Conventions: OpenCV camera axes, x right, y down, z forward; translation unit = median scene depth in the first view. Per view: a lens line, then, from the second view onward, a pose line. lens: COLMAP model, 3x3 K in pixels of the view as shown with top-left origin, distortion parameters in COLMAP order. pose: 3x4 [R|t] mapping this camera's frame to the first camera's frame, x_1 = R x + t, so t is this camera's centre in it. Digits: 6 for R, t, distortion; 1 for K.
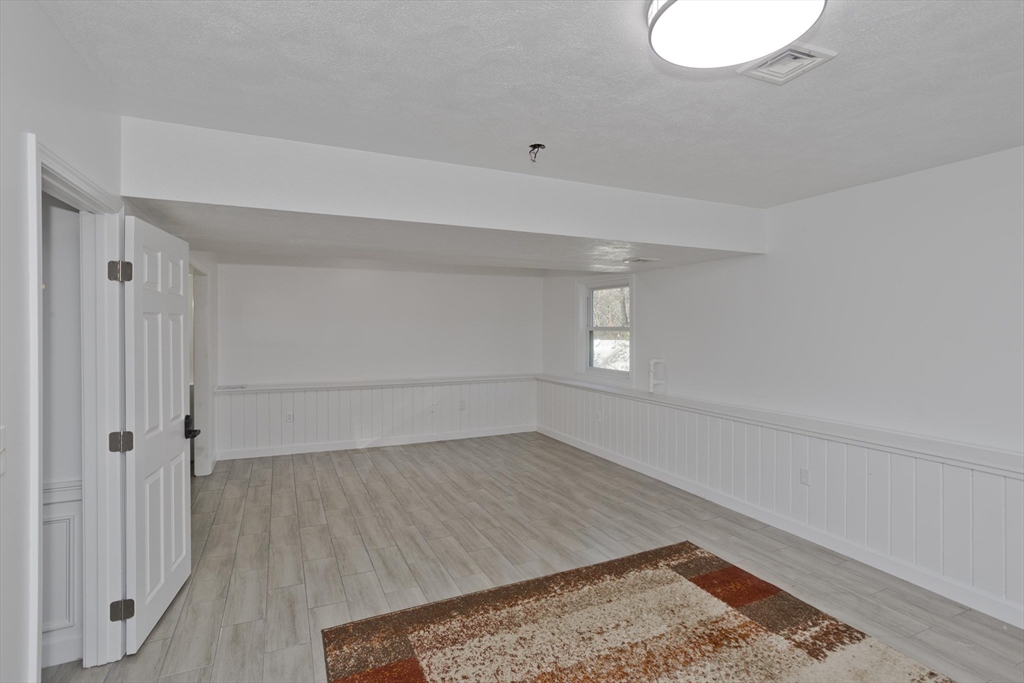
lens RADIAL K [[502.0, 0, 508.7], [0, 502.0, 328.7], [0, 0, 1]] dist [-0.054407, 0.030758]
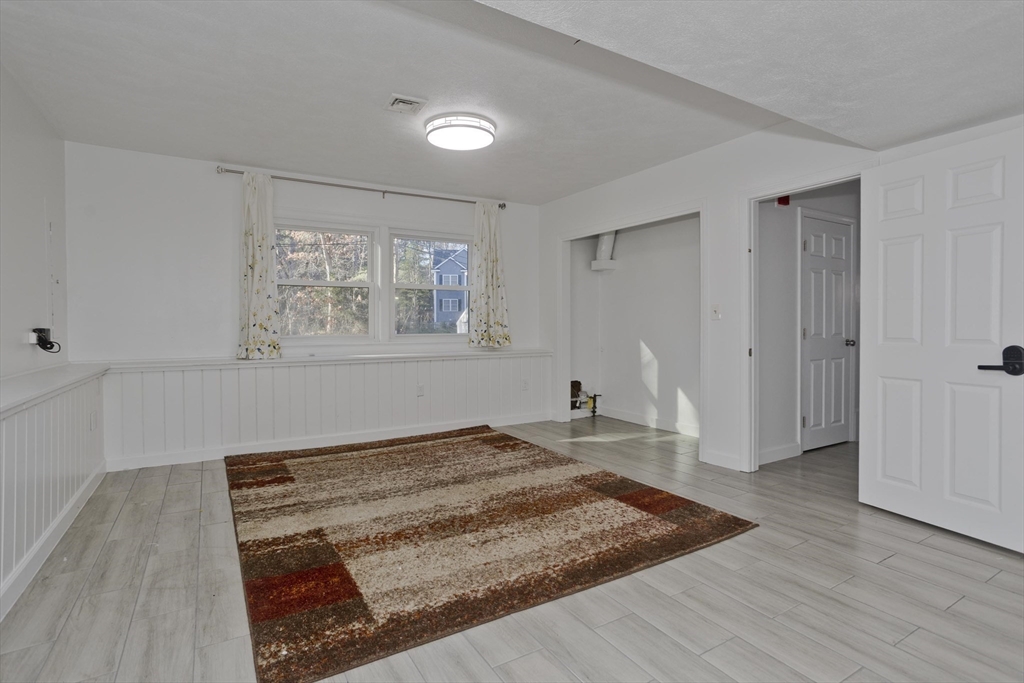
lens RADIAL K [[502.0, 0, 508.7], [0, 502.0, 328.7], [0, 0, 1]] dist [-0.054407, 0.030758]
pose [[-0.994041, 0.002808, -0.108966, 0.214636], [0.001307, 0.999903, 0.013840, 0.125282], [0.108994, 0.013616, -0.993949, 1.522959]]
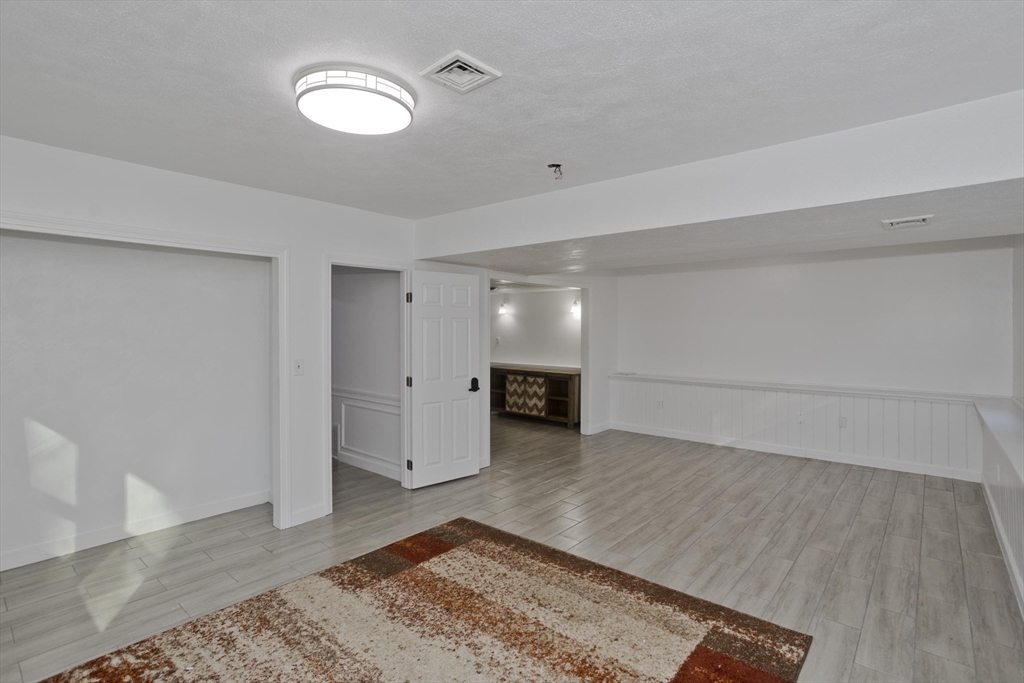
lens RADIAL K [[502.0, 0, 508.7], [0, 502.0, 328.7], [0, 0, 1]] dist [-0.054407, 0.030758]
pose [[0.408808, 0.001875, -0.912619, 0.862629], [-0.003828, 0.999993, 0.000340, 0.005900], [0.912613, 0.003354, 0.408812, 0.365480]]
